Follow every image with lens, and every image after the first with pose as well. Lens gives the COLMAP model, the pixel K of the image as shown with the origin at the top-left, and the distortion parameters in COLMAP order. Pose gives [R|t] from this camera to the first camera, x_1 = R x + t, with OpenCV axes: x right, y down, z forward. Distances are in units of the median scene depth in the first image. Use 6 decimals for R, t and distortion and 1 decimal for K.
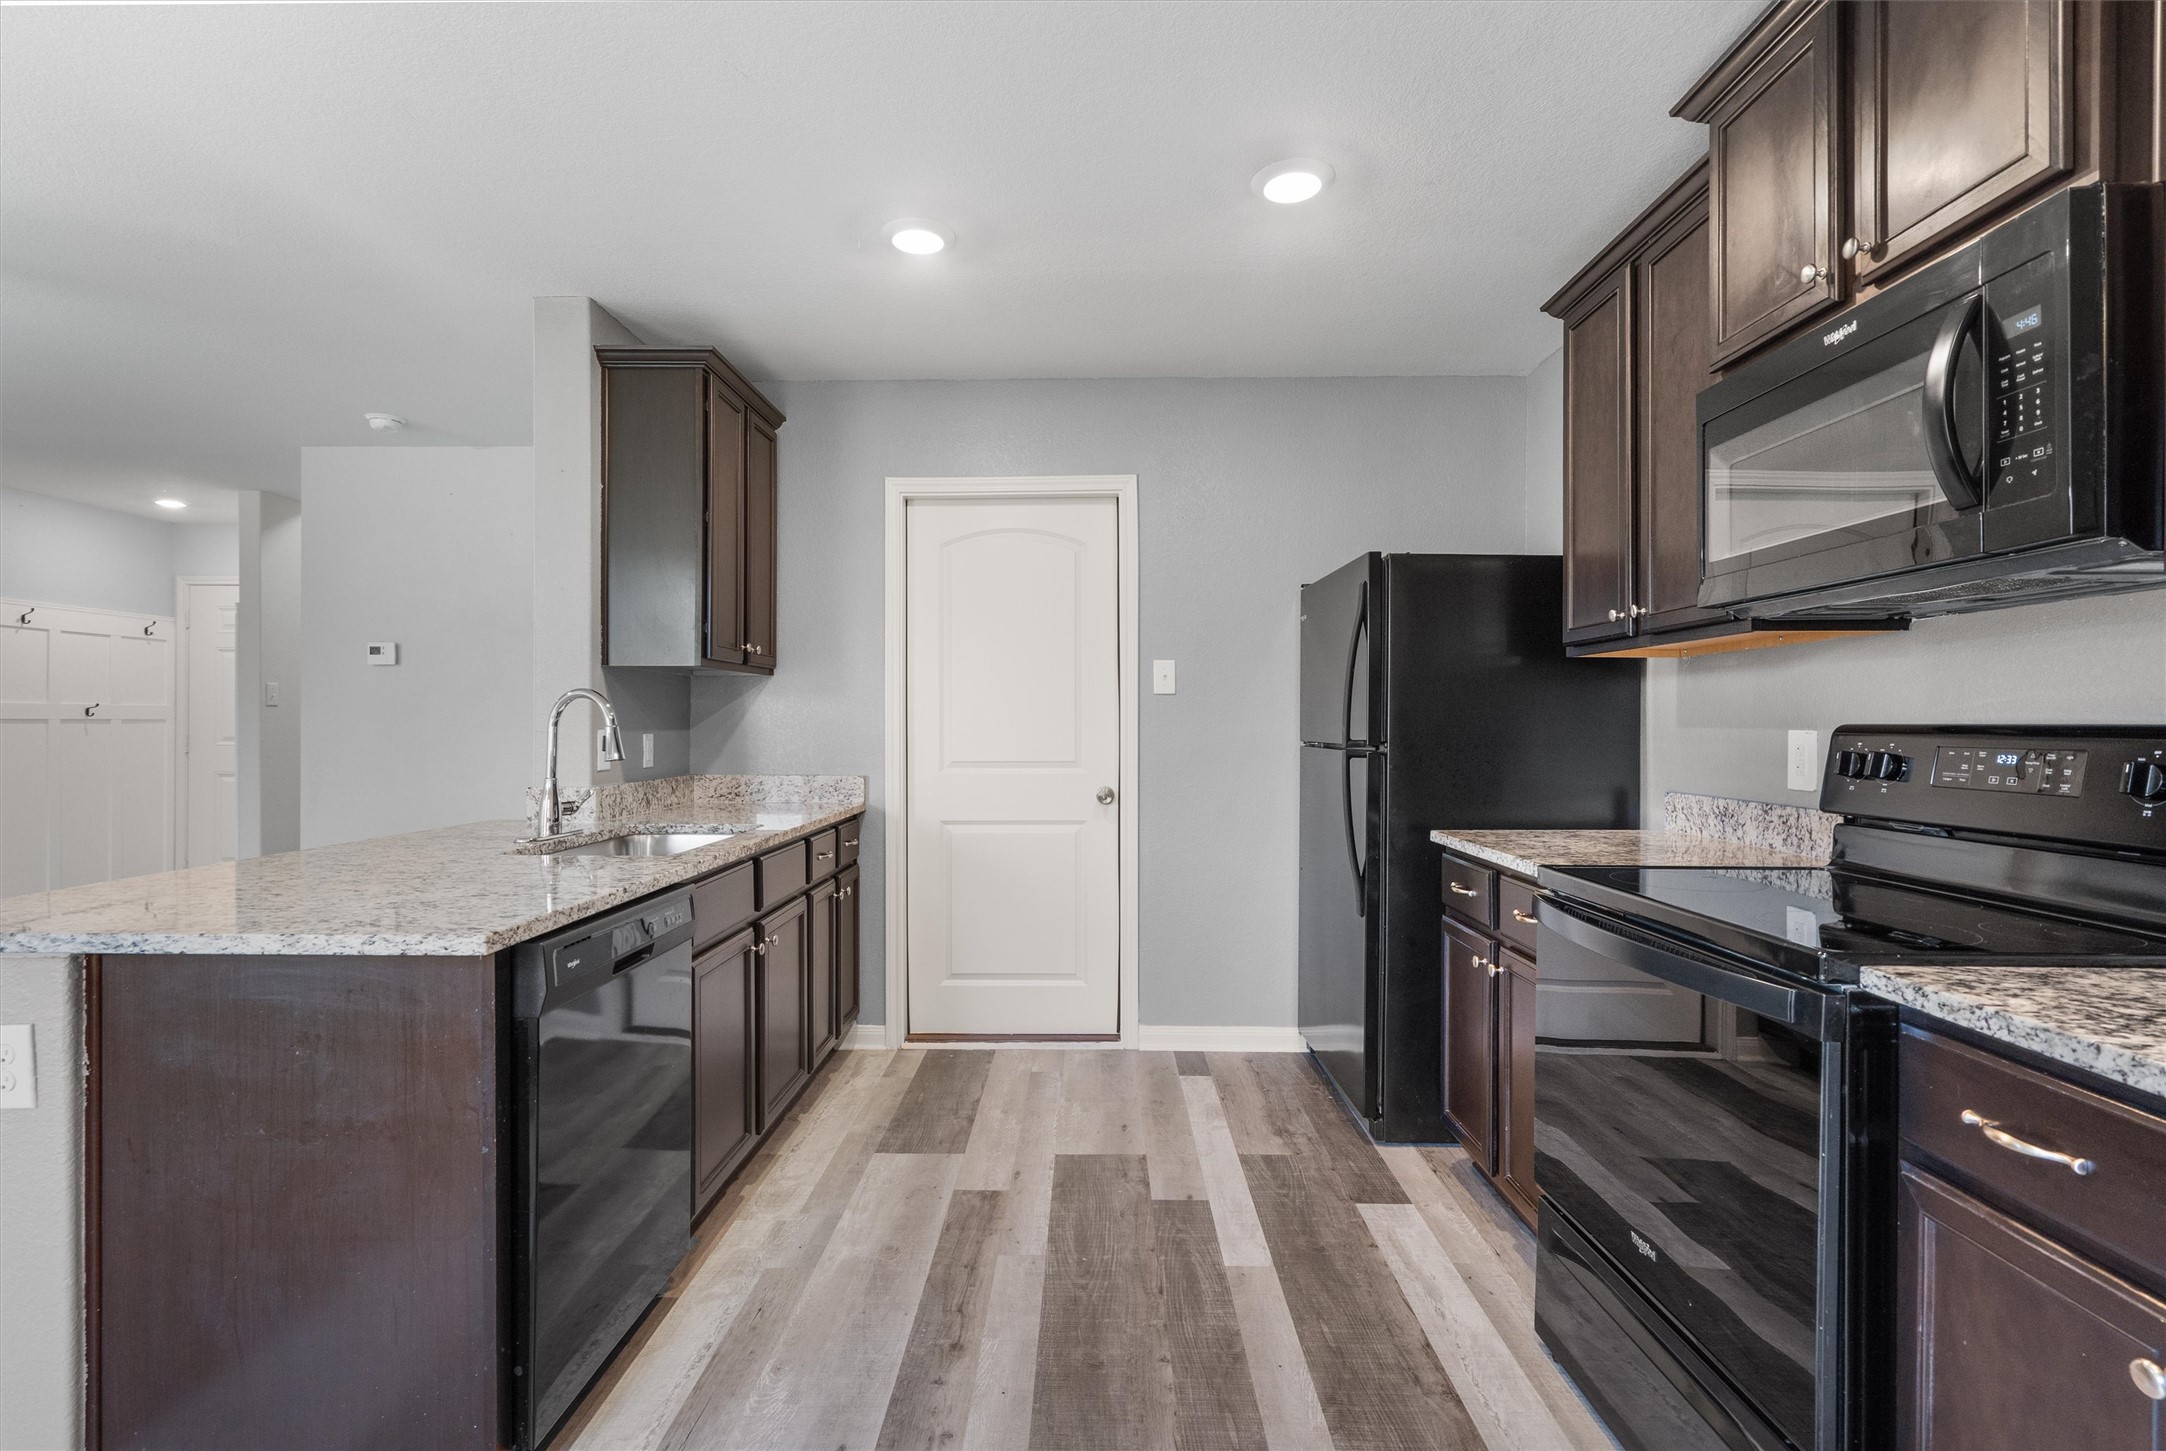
lens RADIAL K [[1025.5, 0, 1083.0], [0, 1025.5, 725.5], [0, 0, 1]] dist [0.001809, 0.000979]
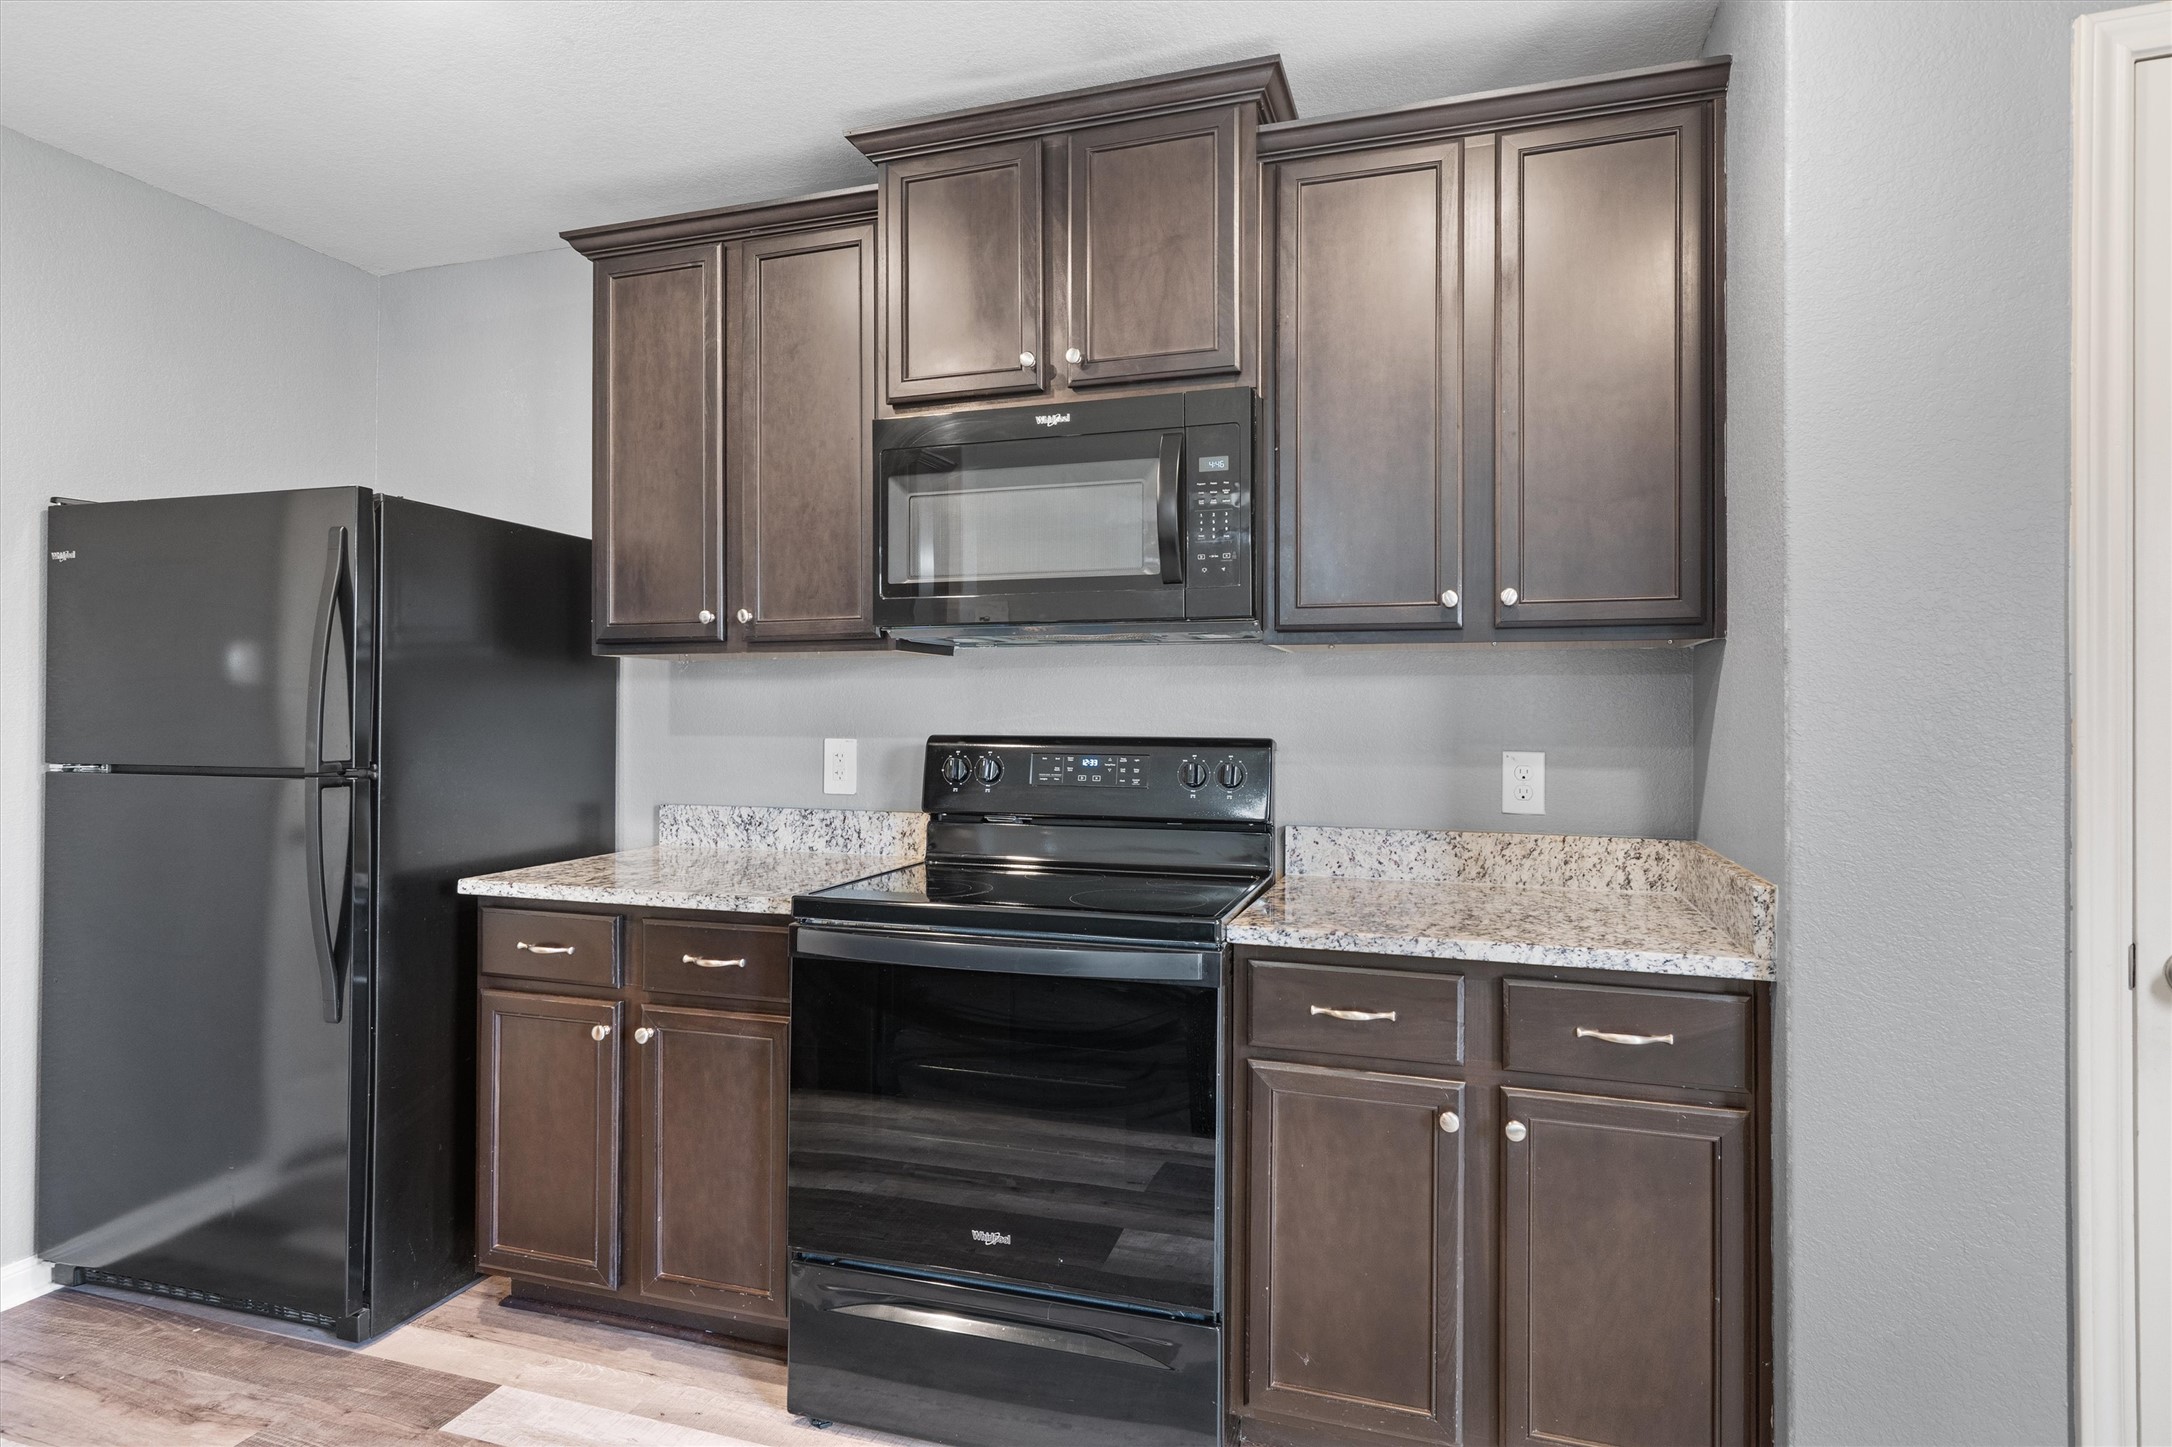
lens RADIAL K [[1181.8, 0, 1063.4], [0, 1181.8, 707.4], [0, 0, 1]] dist [0.002874, 0.000063]
pose [[0.304638, 0.004512, 0.952458, -0.325131], [-0.000575, 0.999989, -0.004553, -0.017813], [-0.952468, 0.000840, 0.304637, 0.306329]]
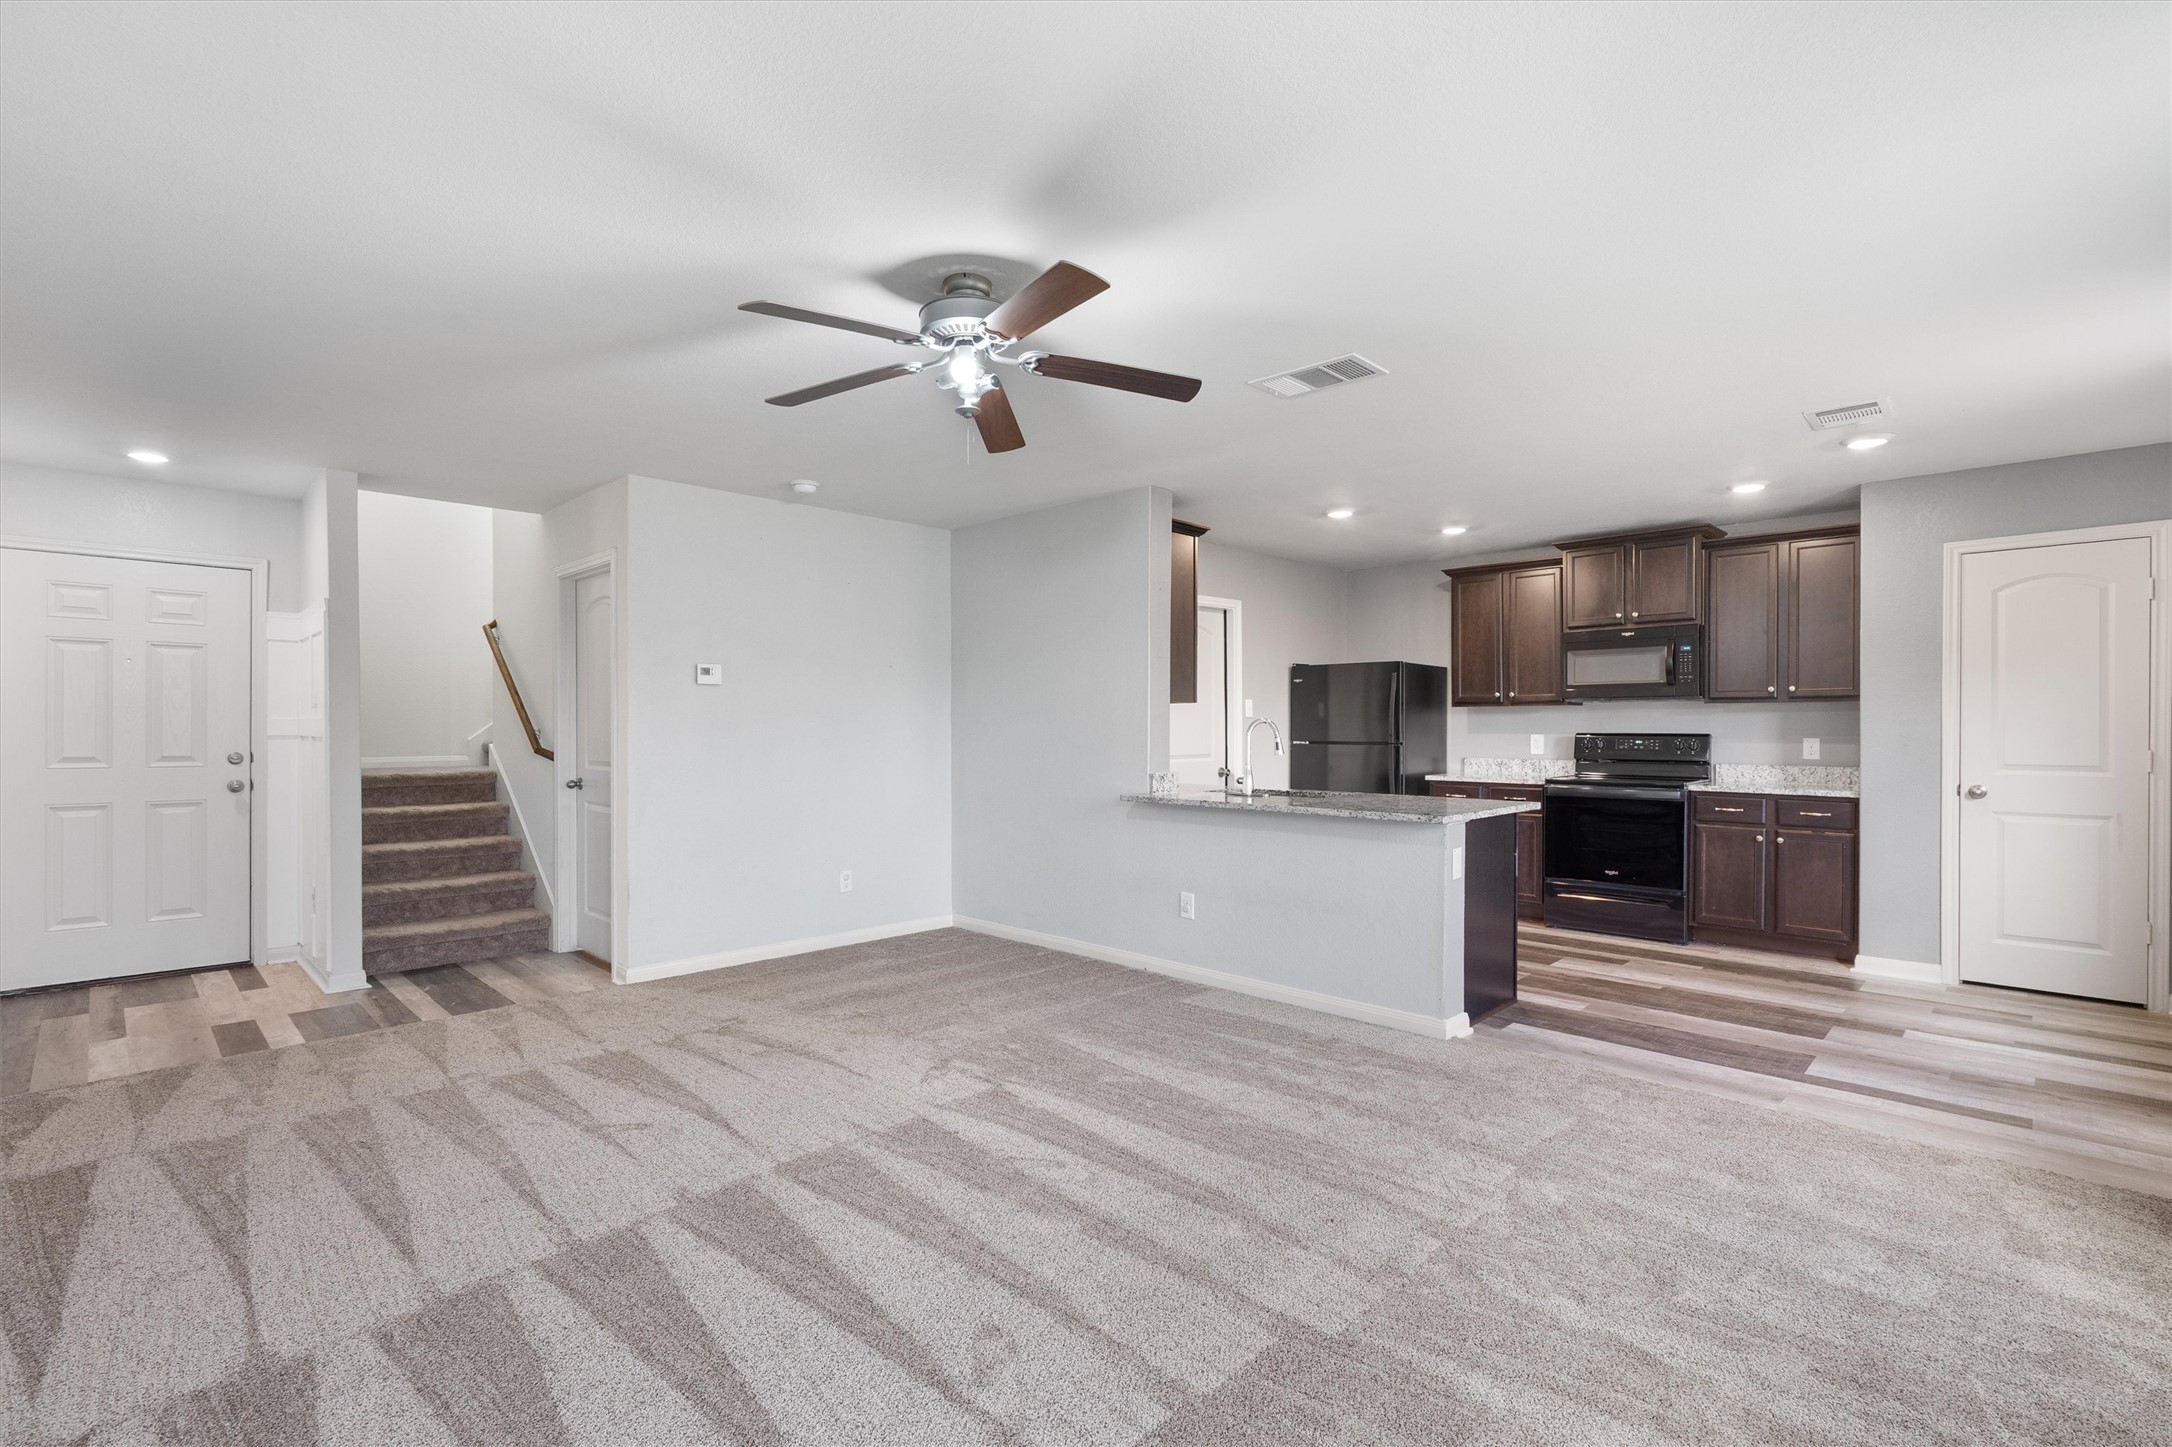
lens RADIAL K [[981.7, 0, 1079.7], [0, 981.7, 733.5], [0, 0, 1]] dist [-0.008285, -0.000011]
pose [[0.693112, -0.007308, 0.720793, -1.857075], [0.003371, 0.999971, 0.006897, -0.018383], [-0.720822, -0.002351, 0.693116, -0.043574]]
